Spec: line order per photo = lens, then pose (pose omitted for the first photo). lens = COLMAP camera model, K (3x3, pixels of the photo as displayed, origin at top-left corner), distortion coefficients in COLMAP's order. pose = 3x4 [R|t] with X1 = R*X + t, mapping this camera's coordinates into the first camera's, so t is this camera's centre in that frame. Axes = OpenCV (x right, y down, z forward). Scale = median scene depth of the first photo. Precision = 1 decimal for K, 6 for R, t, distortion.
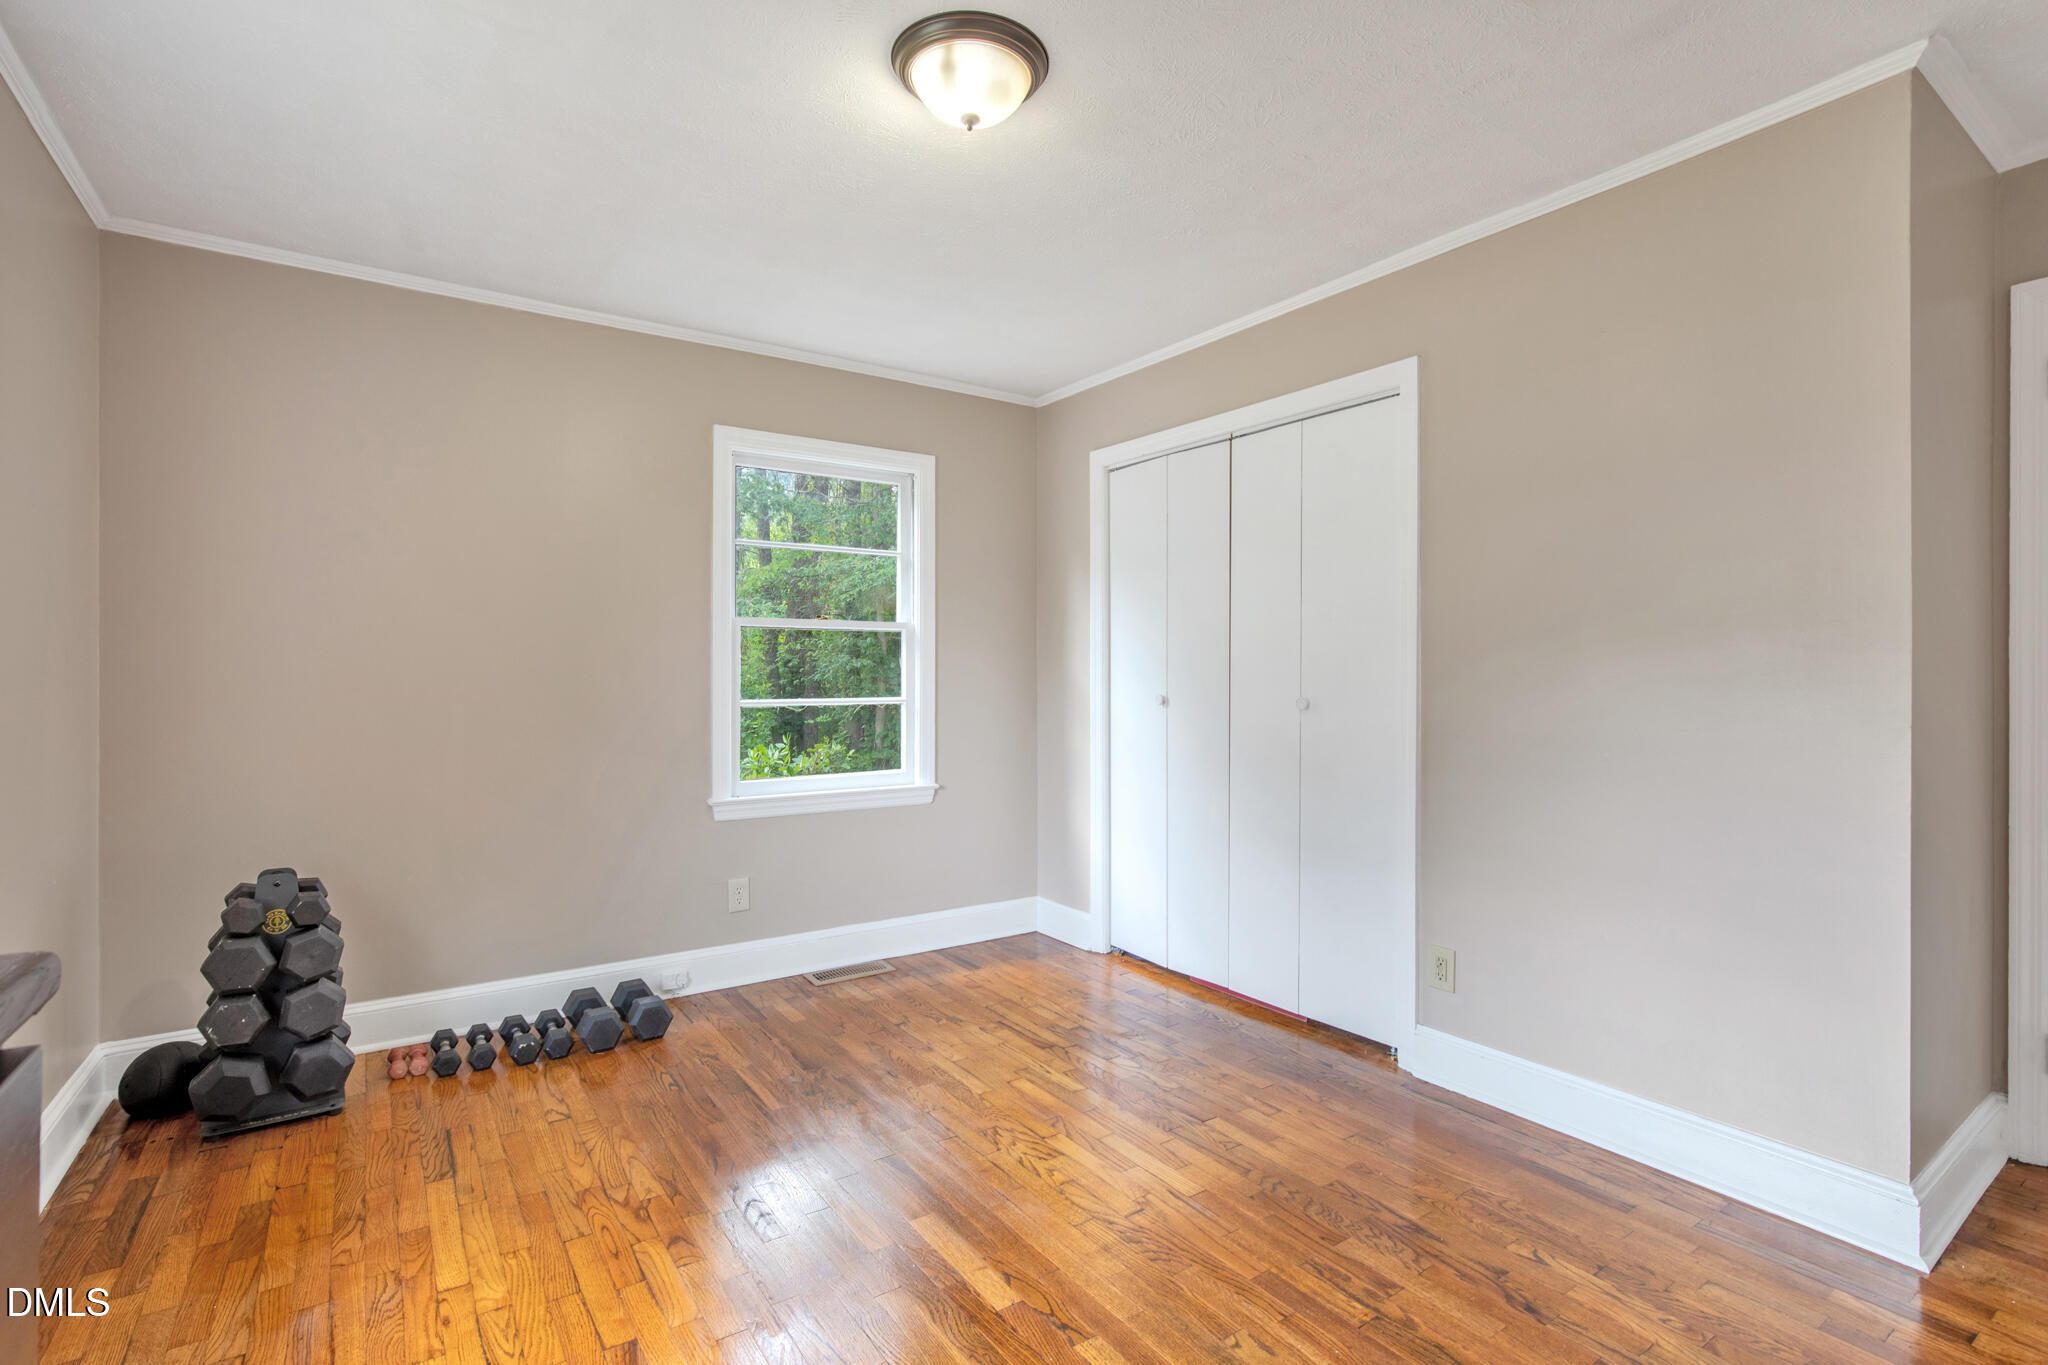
lens RADIAL K [[951.9, 0, 1026.9], [0, 951.9, 680.8], [0, 0, 1]] dist [-0.014810, 0.001514]
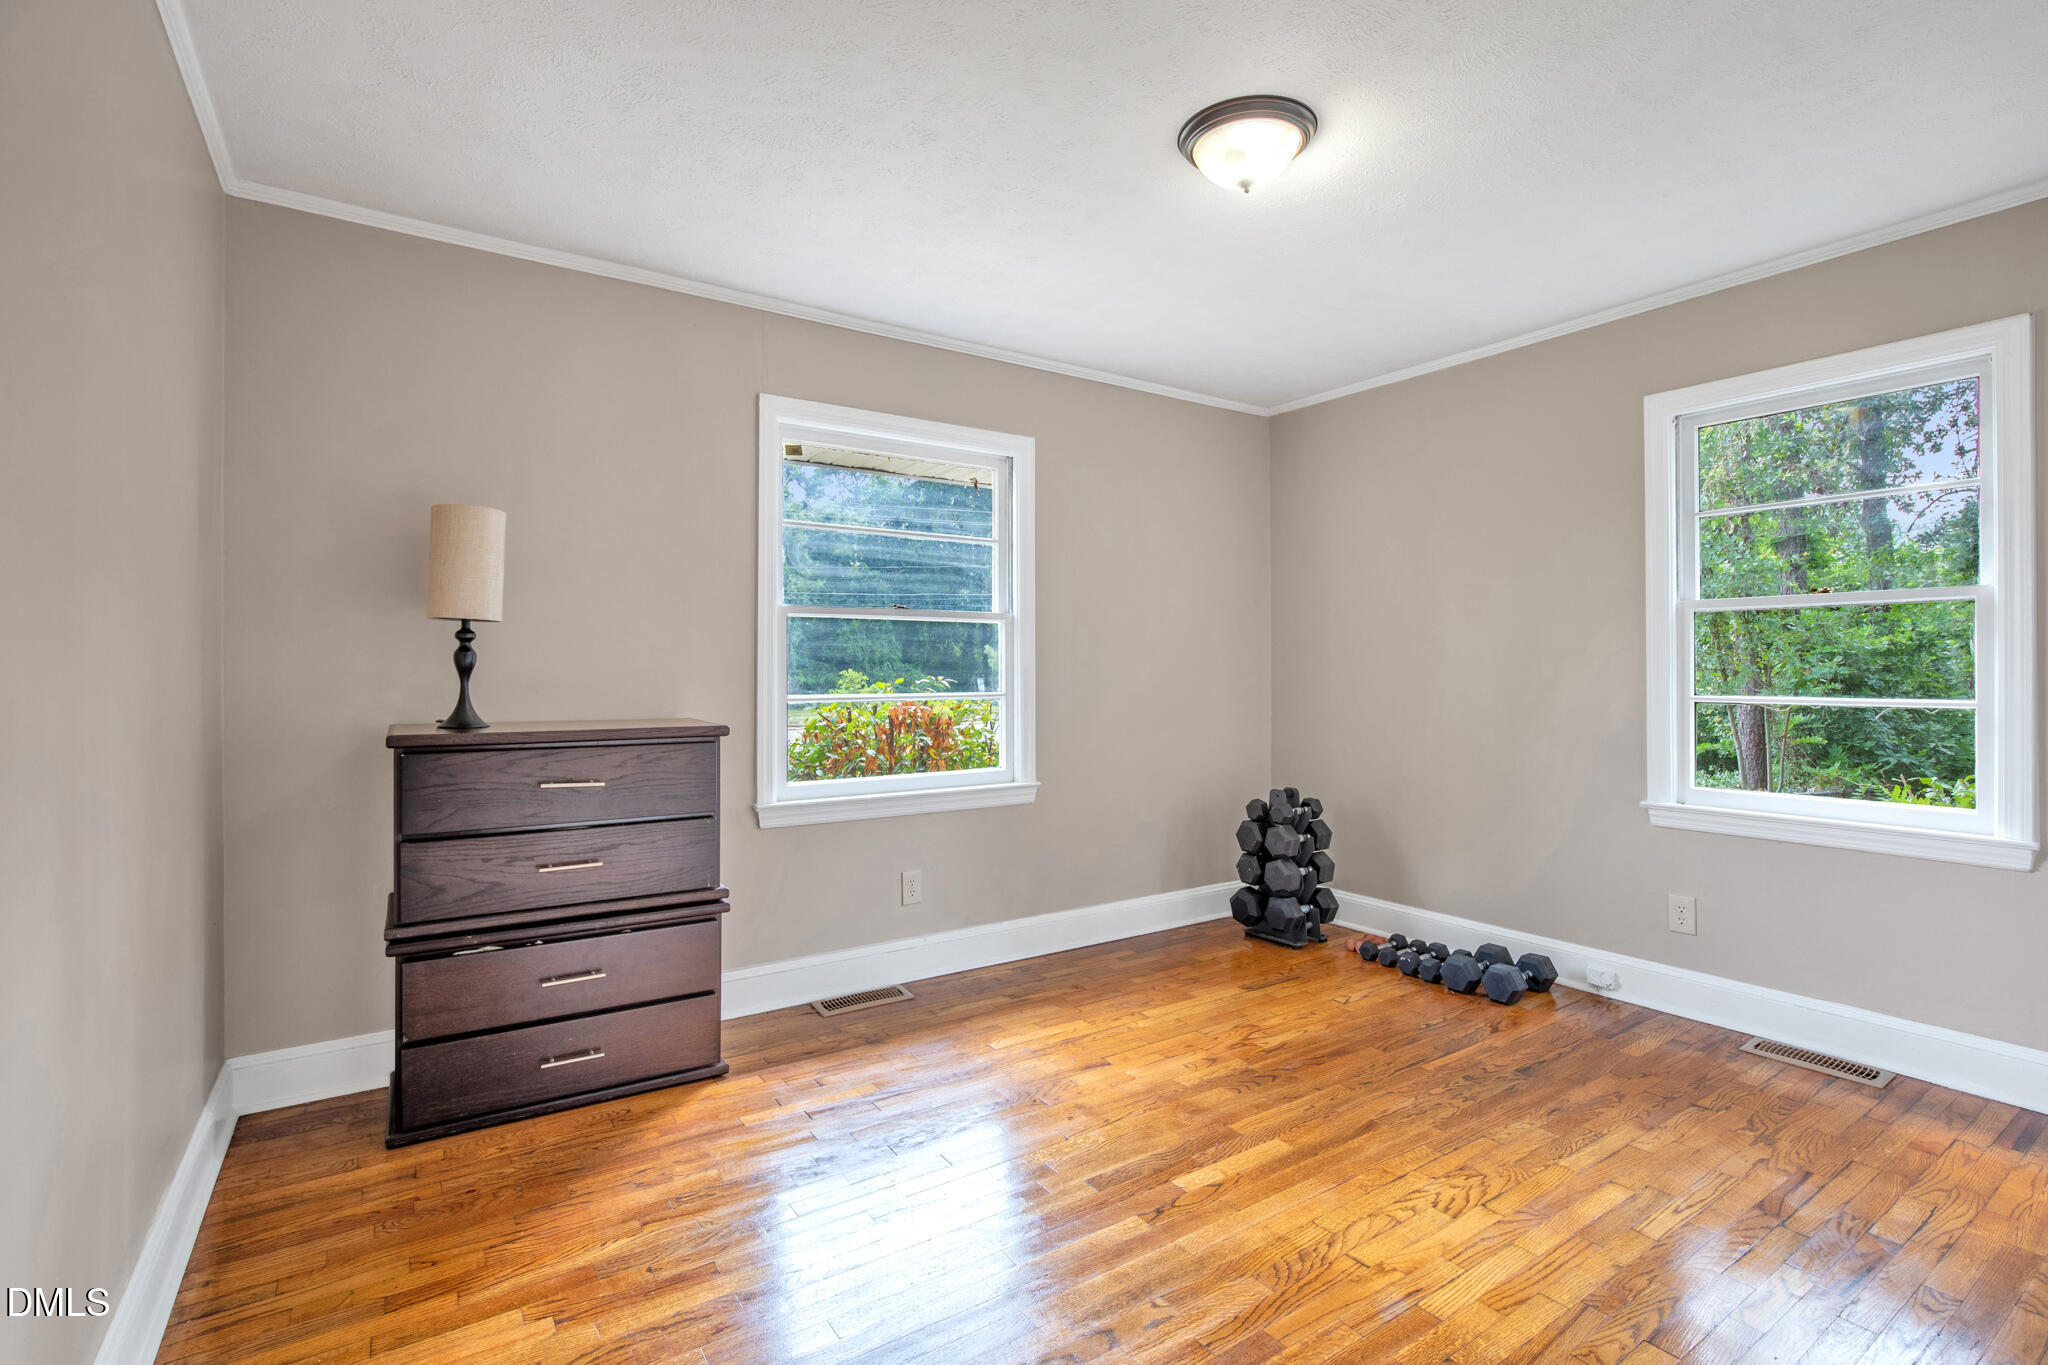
lens RADIAL K [[951.9, 0, 1026.9], [0, 951.9, 680.8], [0, 0, 1]] dist [-0.014810, 0.001514]
pose [[-0.004354, 0.015075, -0.999877, 0.688744], [-0.004011, 0.999878, 0.015093, -0.003900], [0.999982, 0.004076, -0.004293, 0.466865]]
